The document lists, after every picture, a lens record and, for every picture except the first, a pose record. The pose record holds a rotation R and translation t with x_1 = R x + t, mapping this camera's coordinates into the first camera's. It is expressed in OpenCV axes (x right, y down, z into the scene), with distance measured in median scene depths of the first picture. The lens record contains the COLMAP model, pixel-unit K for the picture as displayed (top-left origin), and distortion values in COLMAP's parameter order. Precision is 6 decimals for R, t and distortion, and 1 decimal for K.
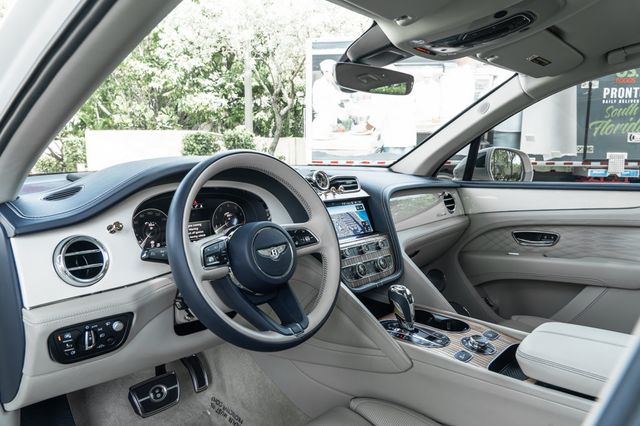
lens RADIAL K [[443.3, 0, 320.0], [0, 443.3, 213.0], [0, 0, 1]] dist [-0.008702, -0.003495]
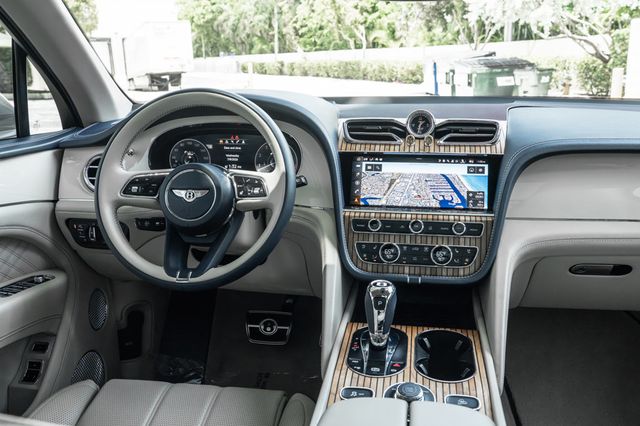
lens RADIAL K [[648.5, 0, 320.0], [0, 648.5, 213.0], [0, 0, 1]] dist [0.005667, 0.003071]
pose [[0.543958, 0.192152, -0.816816, 0.801422], [-0.098518, 0.981320, 0.165242, -0.090179], [0.833309, -0.009414, 0.552727, 0.283754]]
